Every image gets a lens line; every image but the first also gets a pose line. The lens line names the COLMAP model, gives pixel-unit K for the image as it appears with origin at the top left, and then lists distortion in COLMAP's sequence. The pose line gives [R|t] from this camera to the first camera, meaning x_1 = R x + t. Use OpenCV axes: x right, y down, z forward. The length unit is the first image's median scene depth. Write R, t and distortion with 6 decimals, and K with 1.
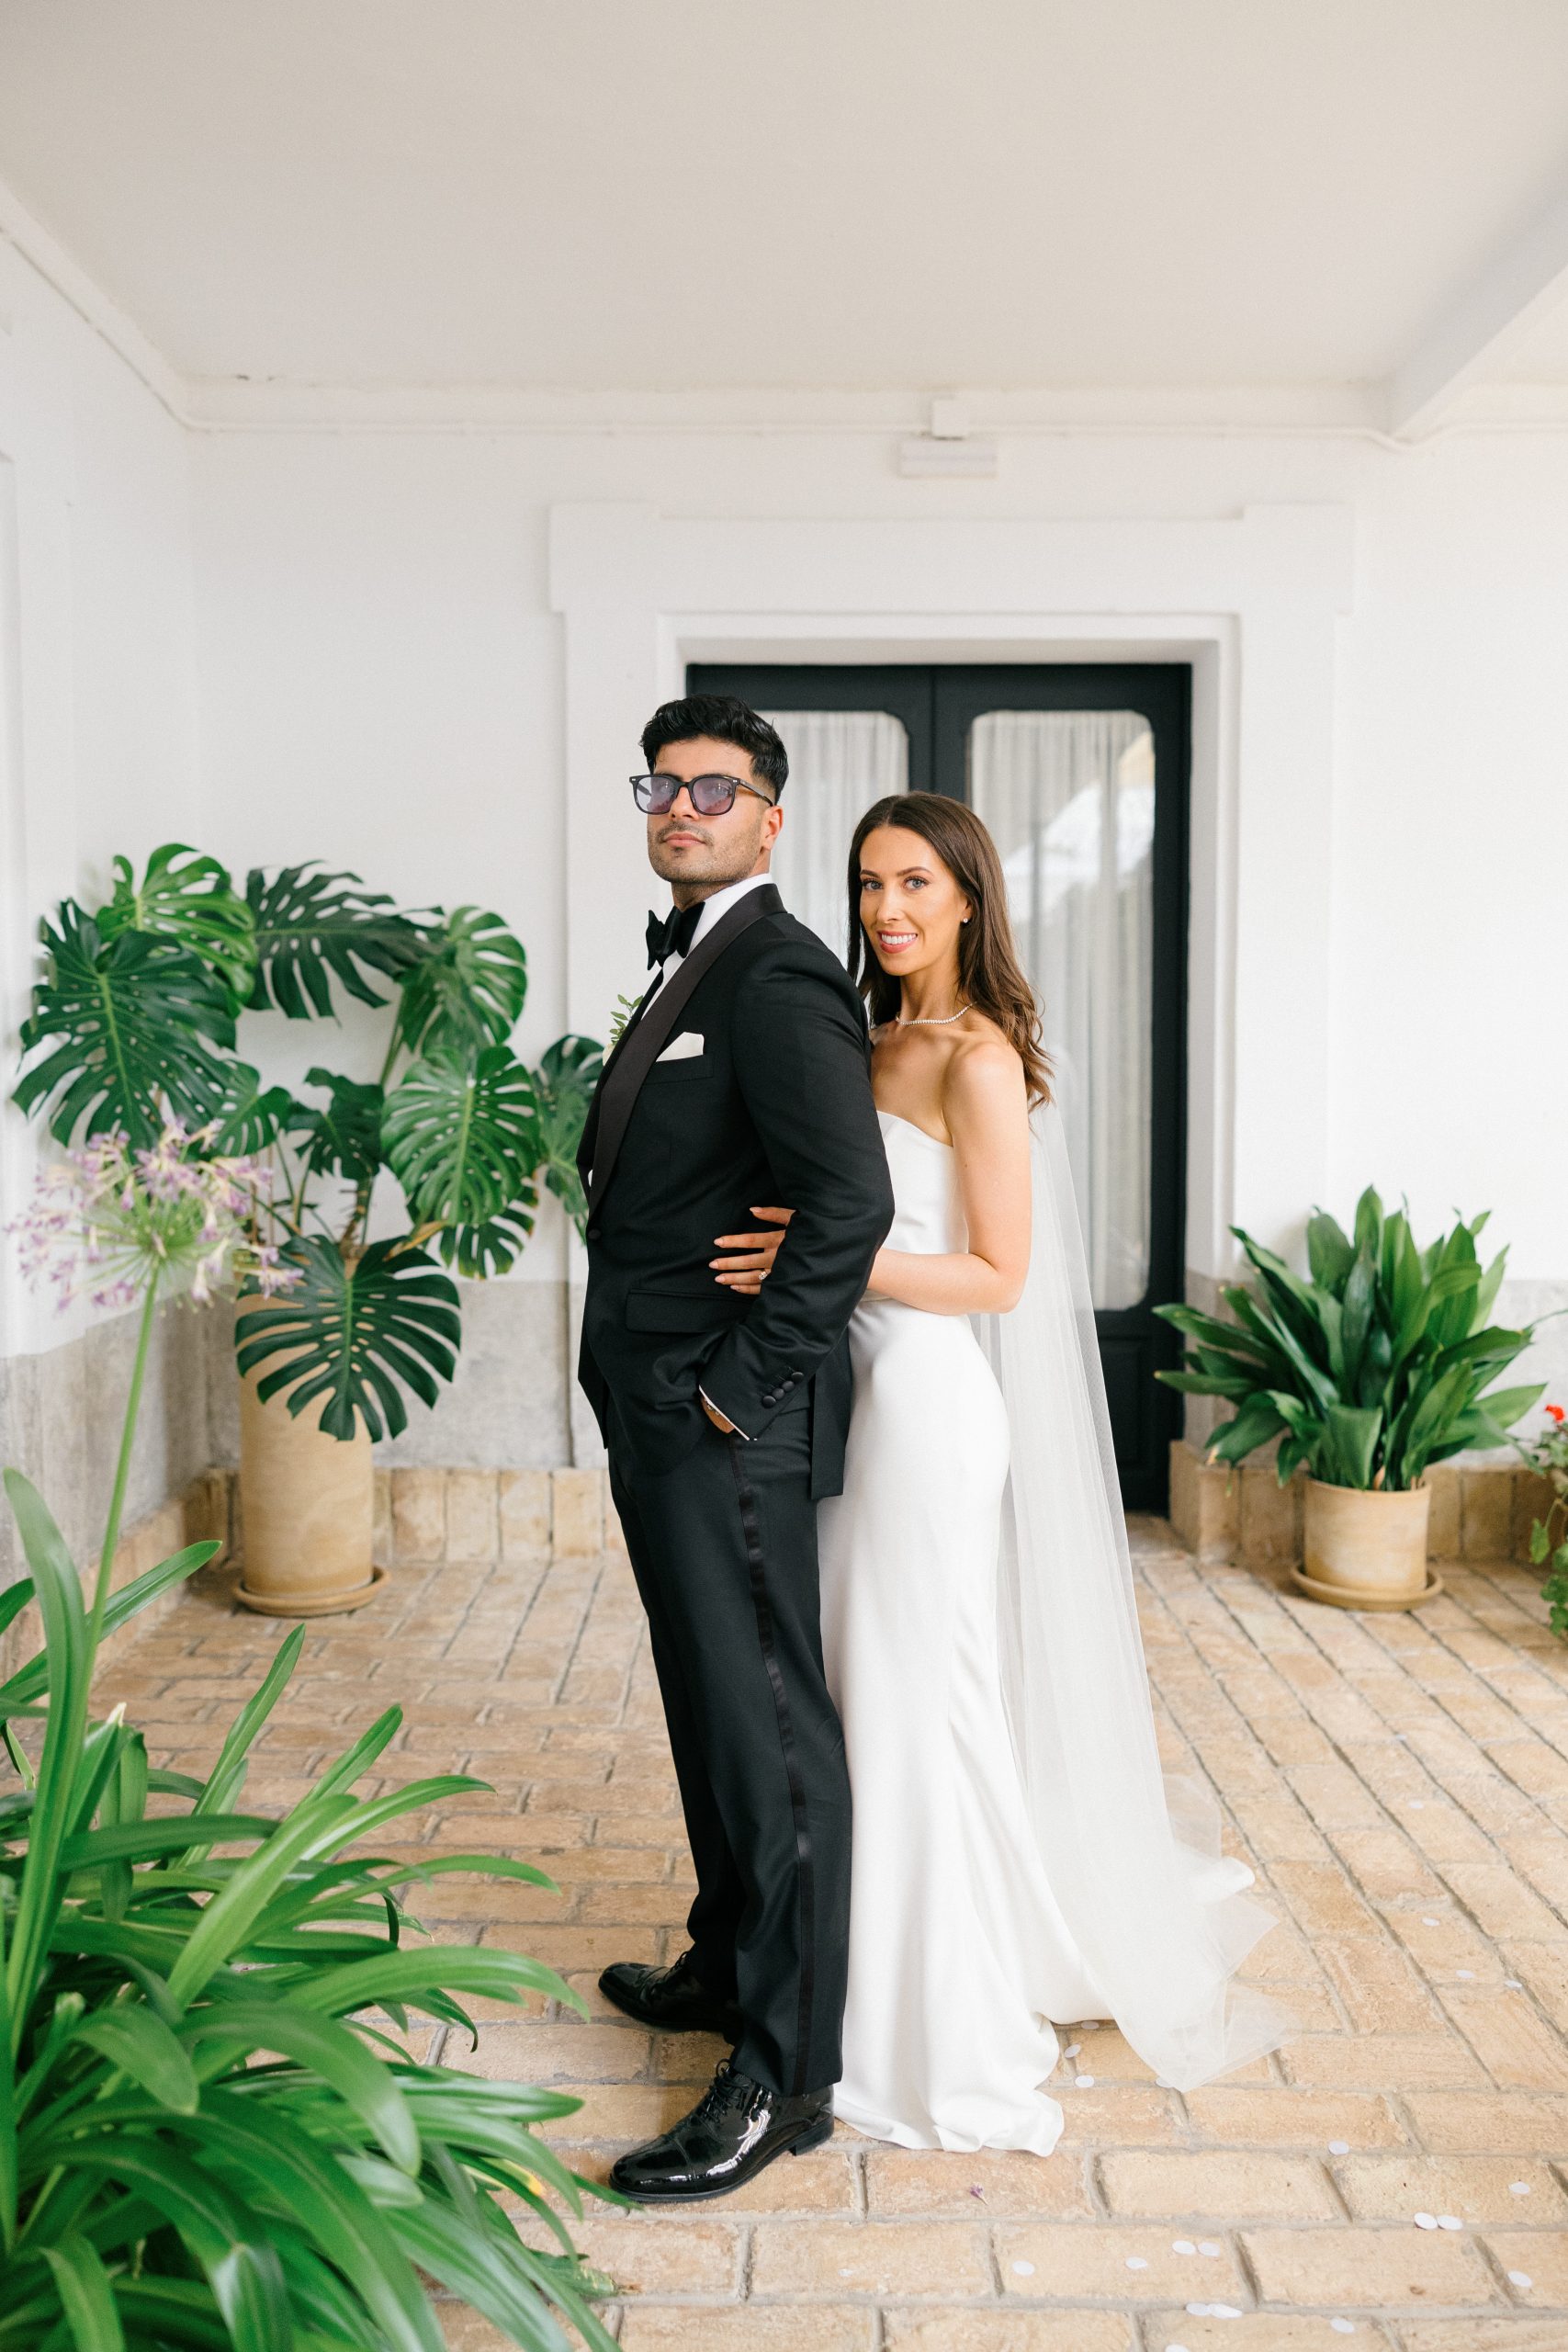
lens RADIAL K [[1980.6, 0, 784.0], [0, 1980.6, 1176.0], [0, 0, 1]] dist [-0.002808, -0.001402]
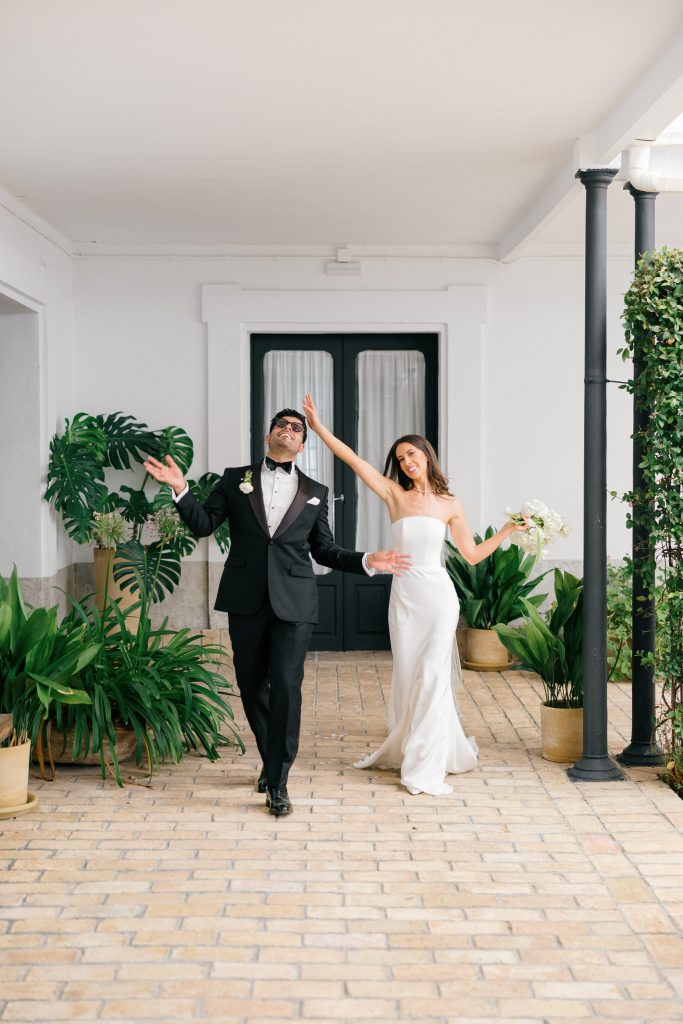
lens RADIAL K [[862.4, 0, 341.5], [0, 862.4, 512.0], [0, 0, 1]] dist [-0.002808, -0.001402]
pose [[0.998408, -0.001406, 0.056391, 0.011675], [0.002261, 0.999883, -0.015108, 0.003899], [-0.056363, 0.015211, 0.998294, -0.259591]]
